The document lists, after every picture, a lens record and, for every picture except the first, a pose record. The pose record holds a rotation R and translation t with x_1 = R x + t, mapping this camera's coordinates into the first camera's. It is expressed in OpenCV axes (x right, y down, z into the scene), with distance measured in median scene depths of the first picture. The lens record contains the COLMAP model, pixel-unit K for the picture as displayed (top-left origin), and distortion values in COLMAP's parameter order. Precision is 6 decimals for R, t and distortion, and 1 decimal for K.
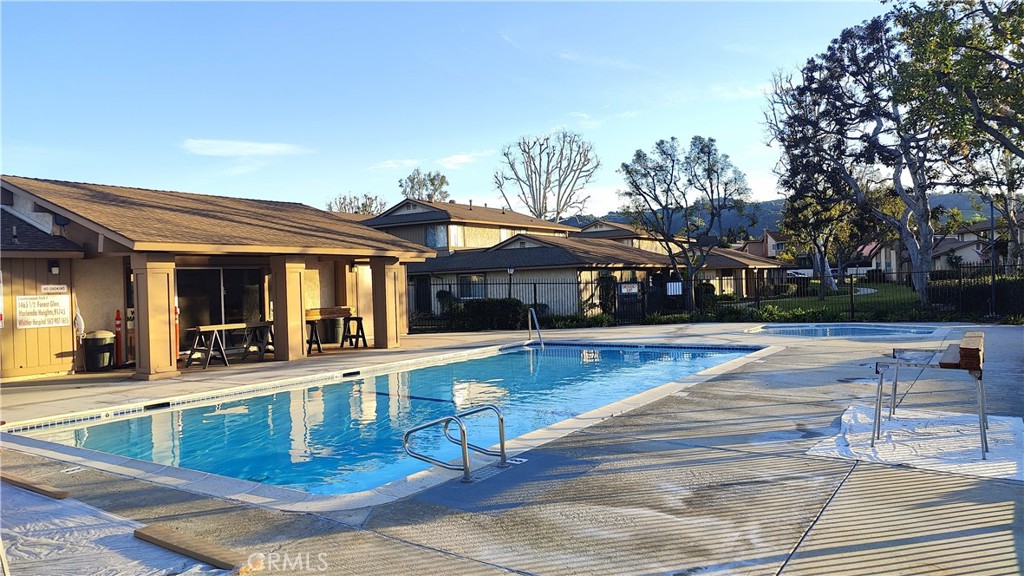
lens RADIAL K [[694.0, 0, 512.0], [0, 694.0, 288.0], [0, 0, 1]] dist [-0.005458, -0.002302]
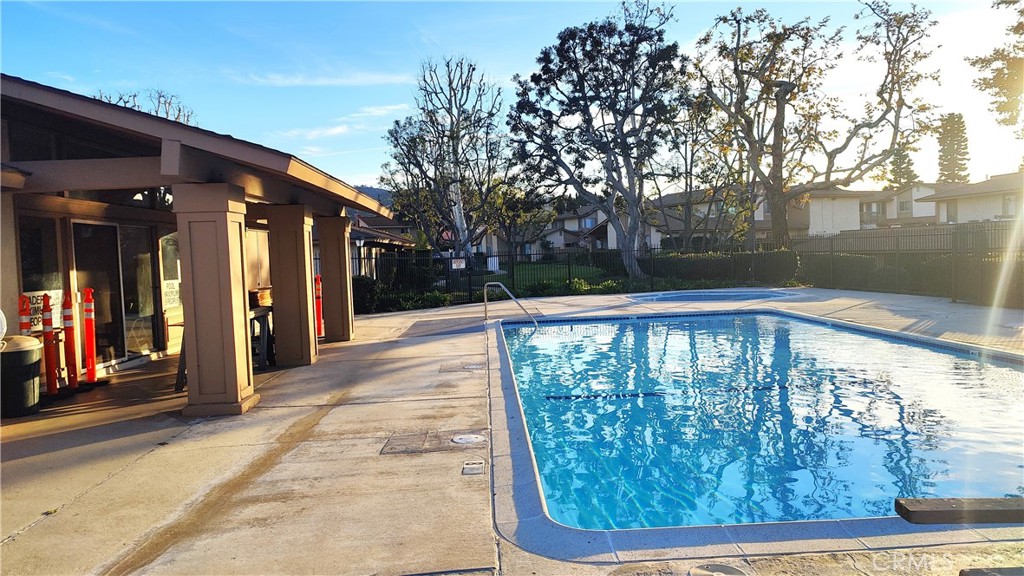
lens RADIAL K [[694.0, 0, 512.0], [0, 694.0, 288.0], [0, 0, 1]] dist [-0.005458, -0.002302]
pose [[0.807205, -0.026418, 0.589680, -0.366512], [0.014034, 0.999575, 0.025570, 0.011491], [-0.590105, -0.012365, 0.807232, 0.236451]]
